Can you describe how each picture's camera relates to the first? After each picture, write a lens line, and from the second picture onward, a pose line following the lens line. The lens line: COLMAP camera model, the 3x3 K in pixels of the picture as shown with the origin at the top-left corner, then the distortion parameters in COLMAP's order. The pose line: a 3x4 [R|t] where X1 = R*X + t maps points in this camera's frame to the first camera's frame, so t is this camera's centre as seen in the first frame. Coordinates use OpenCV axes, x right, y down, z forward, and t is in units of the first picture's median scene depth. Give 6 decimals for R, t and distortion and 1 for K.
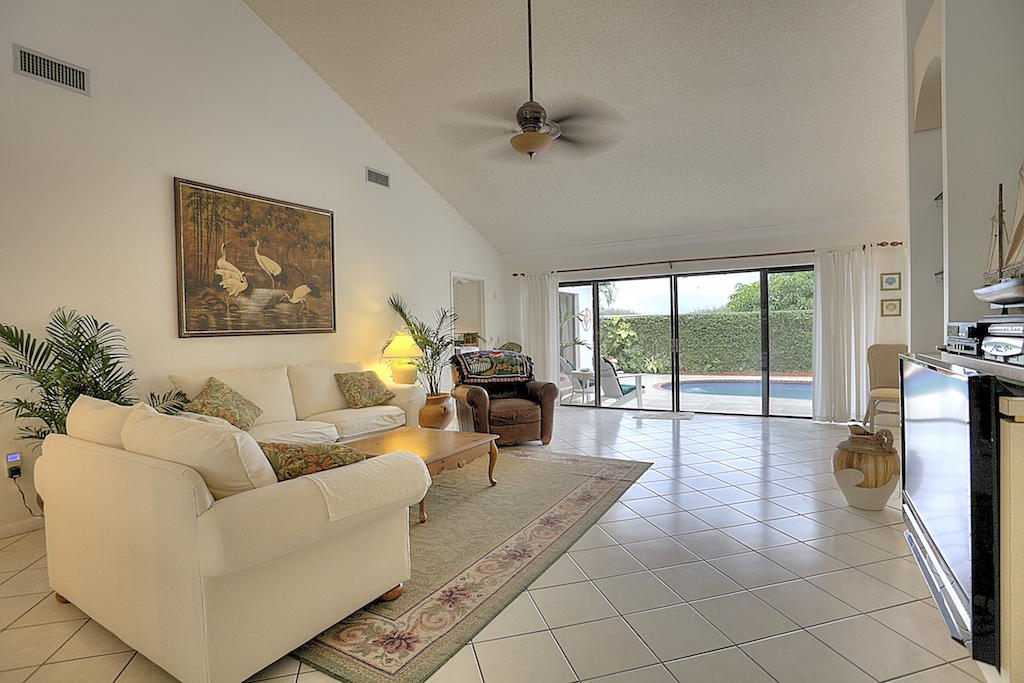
lens RADIAL K [[492.4, 0, 522.2], [0, 492.4, 338.4], [0, 0, 1]] dist [-0.002482, 0.000976]
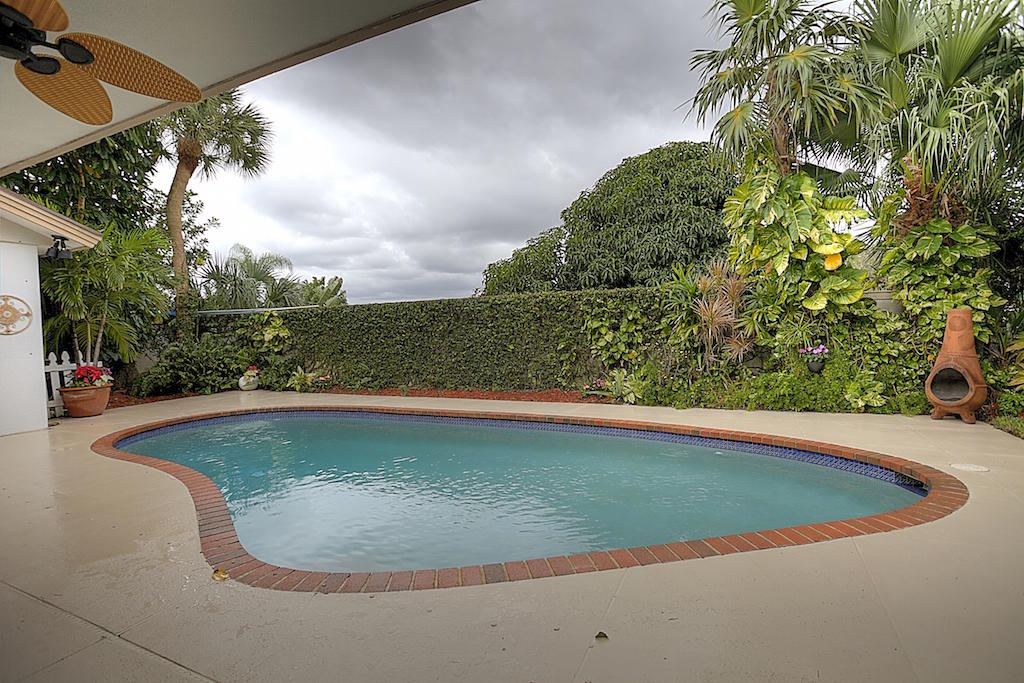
lens RADIAL K [[492.4, 0, 510.7], [0, 492.4, 338.5], [0, 0, 1]] dist [-0.002482, 0.000976]
pose [[0.992545, -0.013200, 0.121162, 1.312297], [0.011915, 0.999865, 0.011322, -0.020850], [-0.121295, -0.009794, 0.992568, 0.791338]]
